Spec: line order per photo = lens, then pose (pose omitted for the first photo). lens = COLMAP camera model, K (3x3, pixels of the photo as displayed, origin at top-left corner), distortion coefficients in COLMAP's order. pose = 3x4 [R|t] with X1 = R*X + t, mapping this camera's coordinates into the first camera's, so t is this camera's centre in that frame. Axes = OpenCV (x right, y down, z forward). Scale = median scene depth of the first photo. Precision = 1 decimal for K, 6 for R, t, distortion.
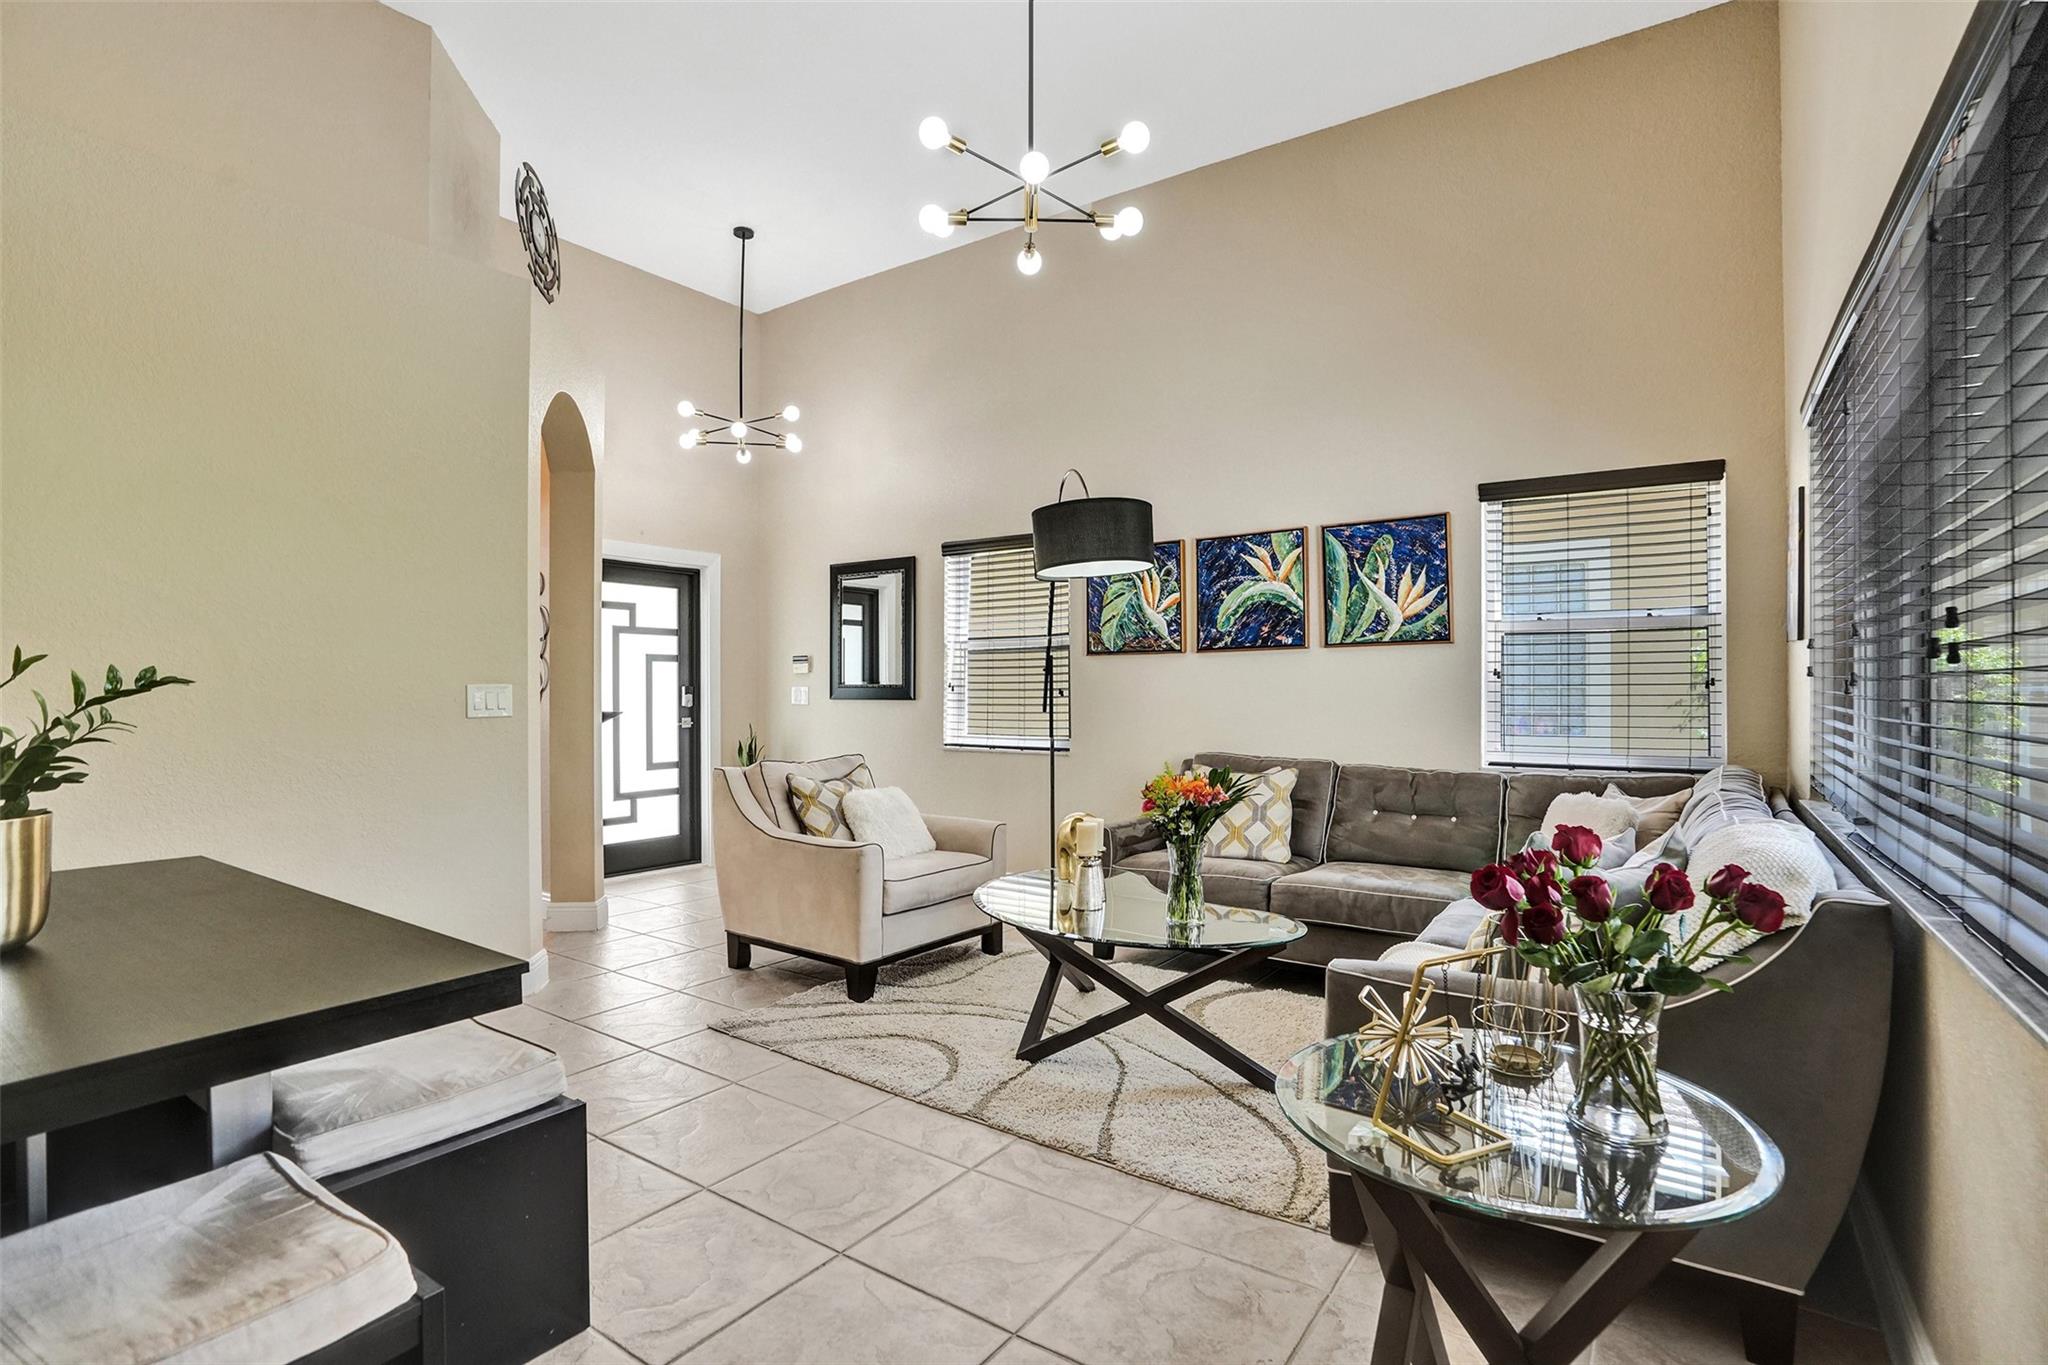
lens RADIAL K [[991.8, 0, 1030.5], [0, 991.8, 683.0], [0, 0, 1]] dist [-0.034487, 0.000501]
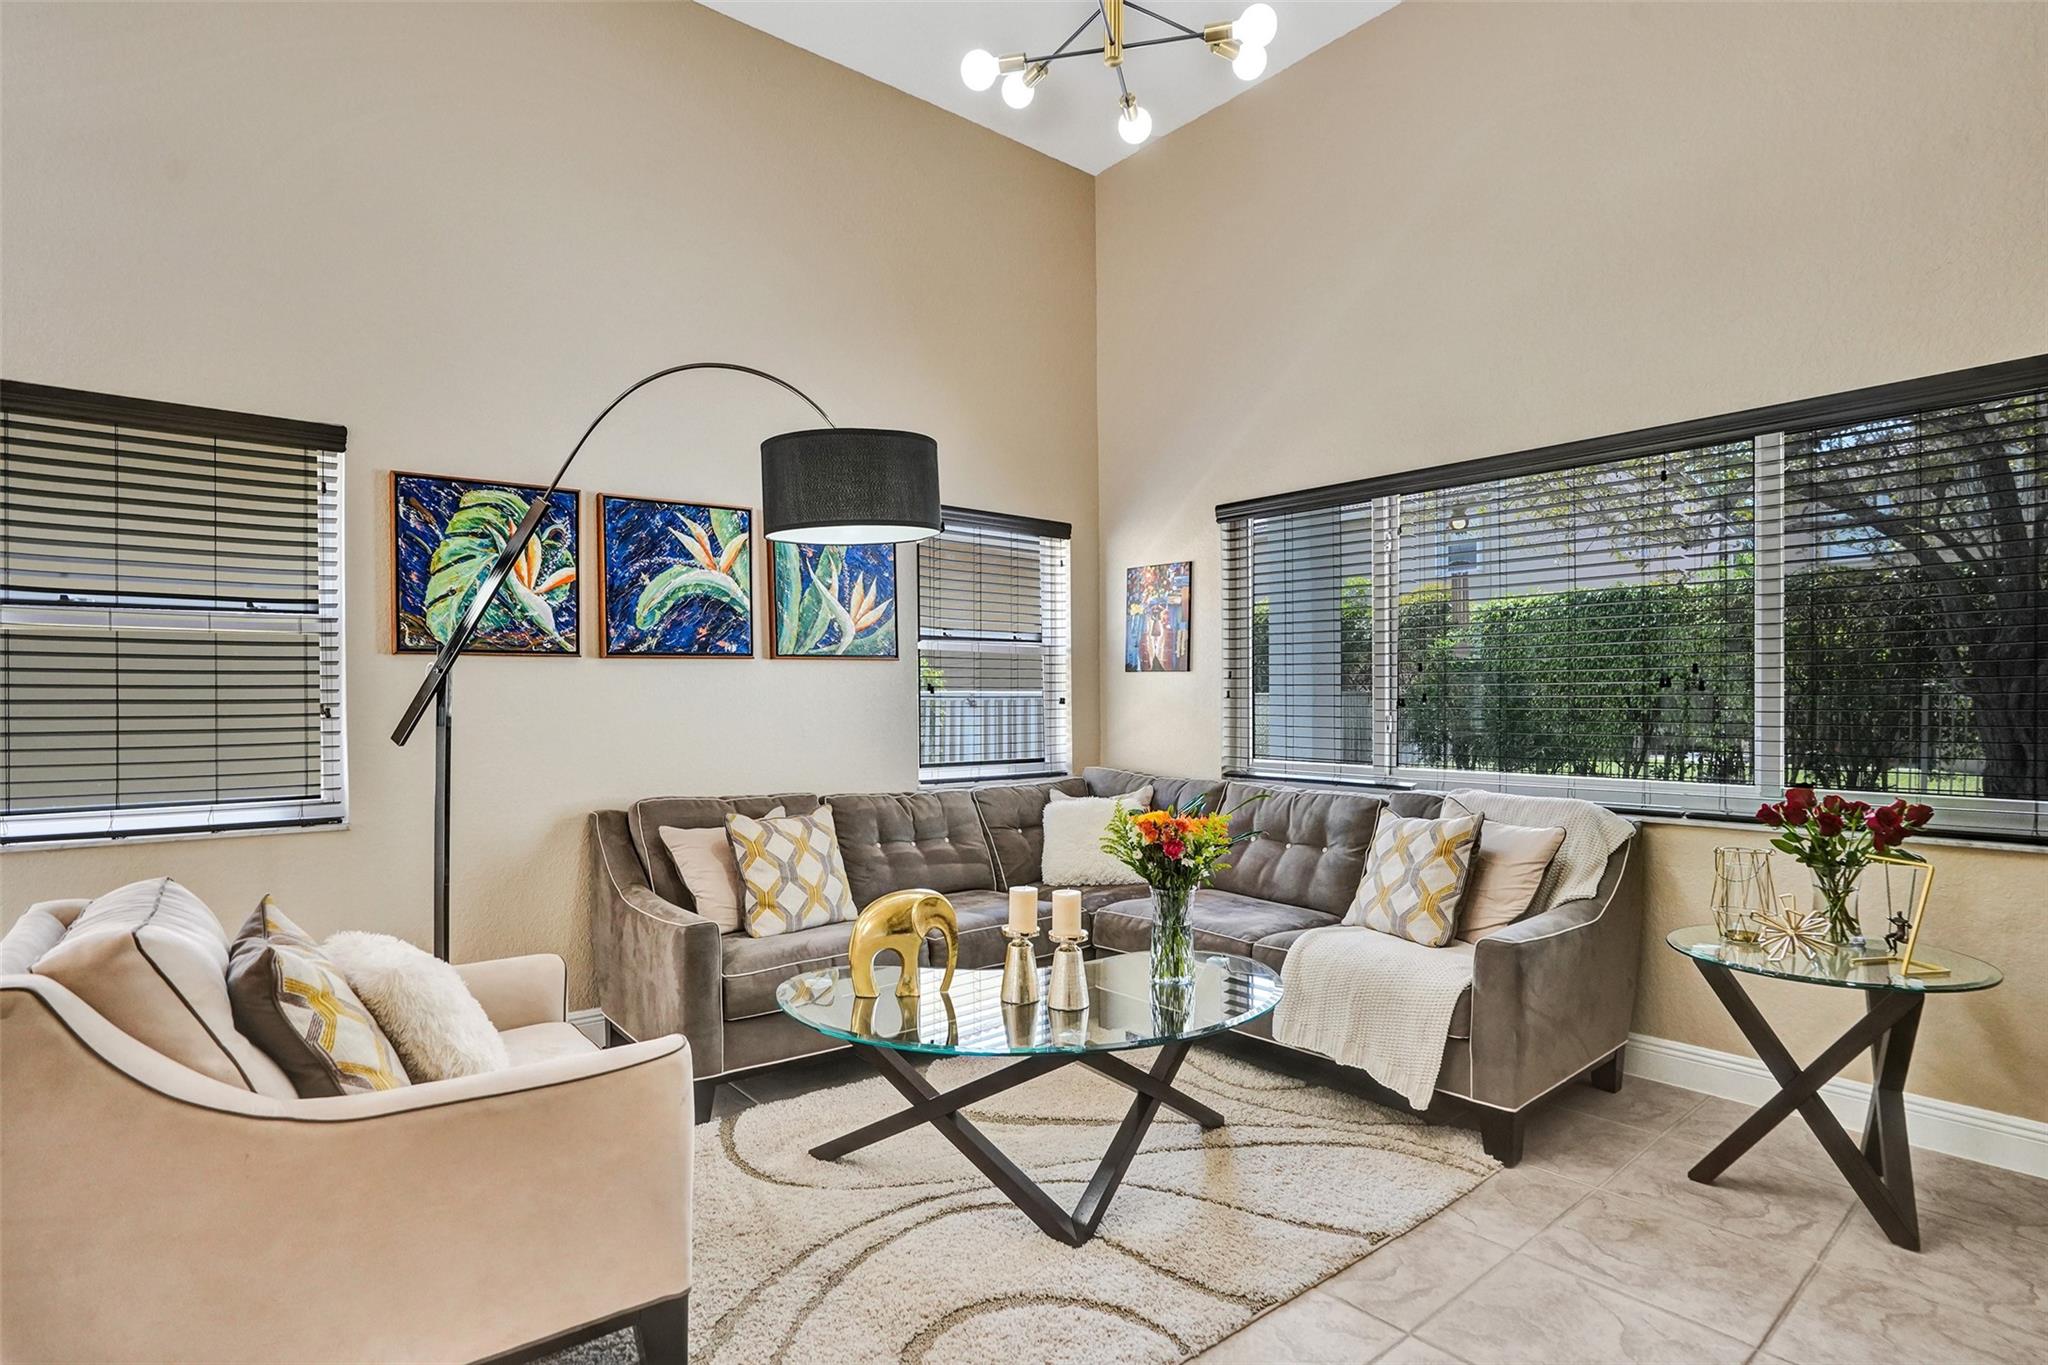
lens RADIAL K [[991.8, 0, 1087.6], [0, 991.8, 708.2], [0, 0, 1]] dist [-0.034487, 0.000501]
pose [[0.273732, -0.005671, 0.961789, -0.416835], [0.003109, 0.999983, 0.005012, 0.002215], [-0.961801, 0.001619, 0.273745, 0.504716]]
